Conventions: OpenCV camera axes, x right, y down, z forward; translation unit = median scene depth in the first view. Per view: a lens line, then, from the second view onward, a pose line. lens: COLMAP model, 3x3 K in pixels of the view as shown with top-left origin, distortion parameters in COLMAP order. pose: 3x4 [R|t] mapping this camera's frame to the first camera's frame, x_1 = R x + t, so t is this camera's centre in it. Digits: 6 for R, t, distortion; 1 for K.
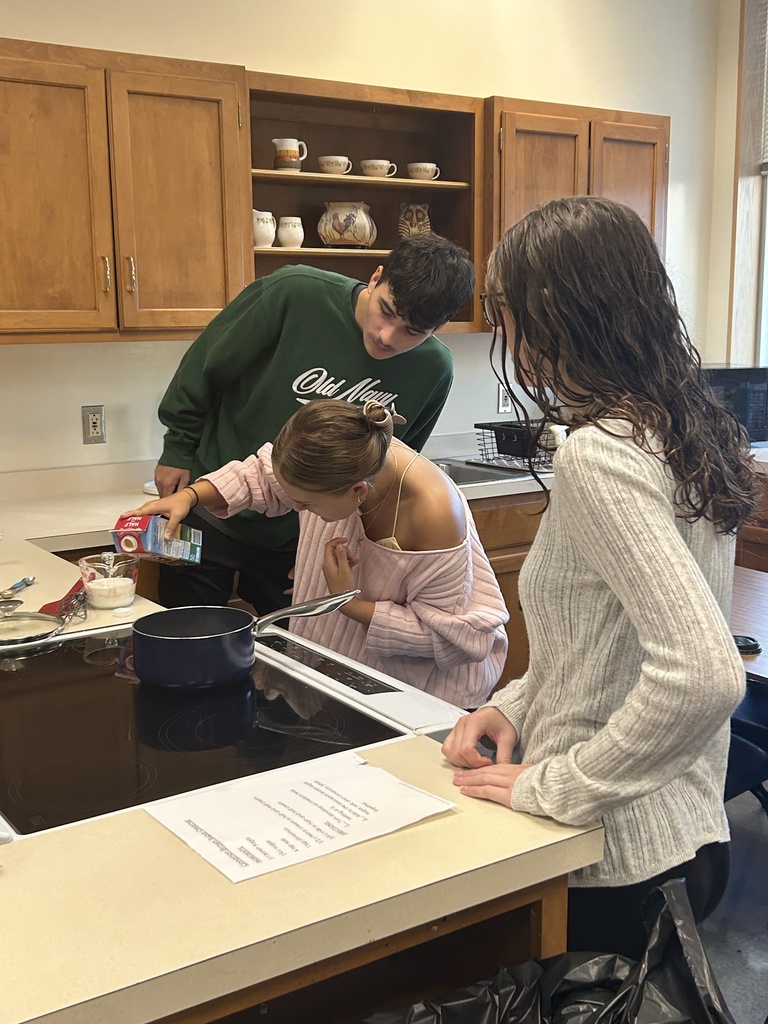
lens RADIAL K [[1202.3, 0, 384.0], [0, 1202.3, 512.0], [0, 0, 1]] dist [0.147600, -0.360987]
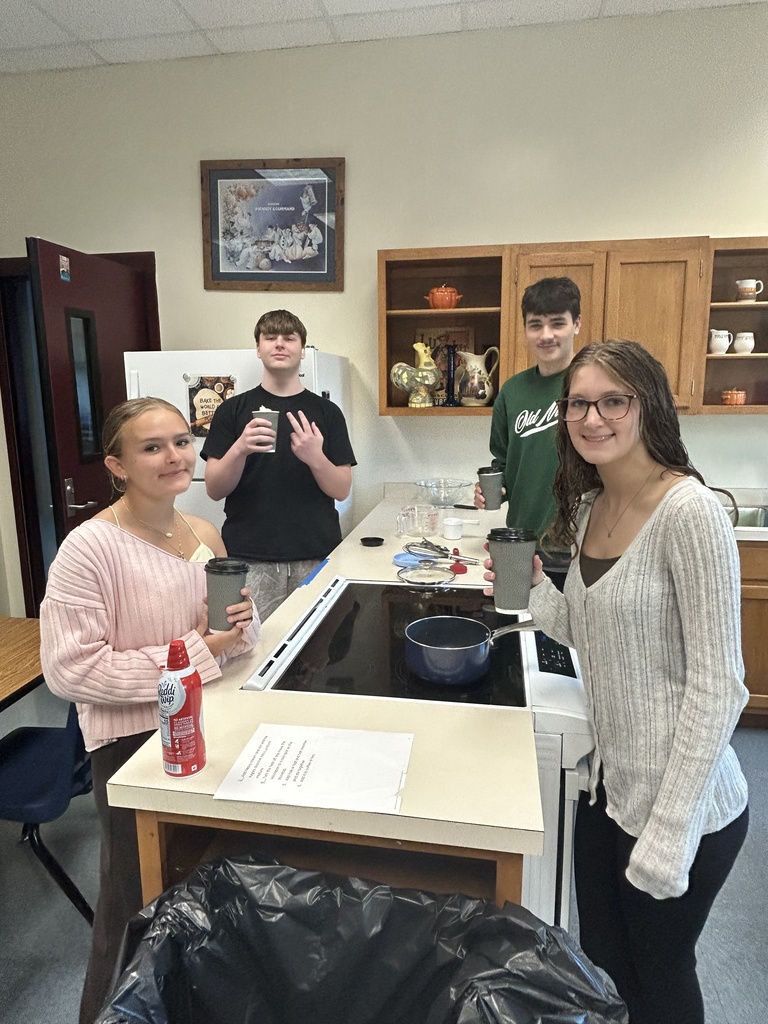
lens RADIAL K [[645.7, 0, 384.0], [0, 645.7, 512.0], [0, 0, 1]] dist [-0.029677, -0.000298]
pose [[0.716152, 0.126556, -0.686374, 0.178797], [-0.111598, 0.991534, 0.066383, -0.032882], [0.688964, 0.029058, 0.724213, 0.156442]]
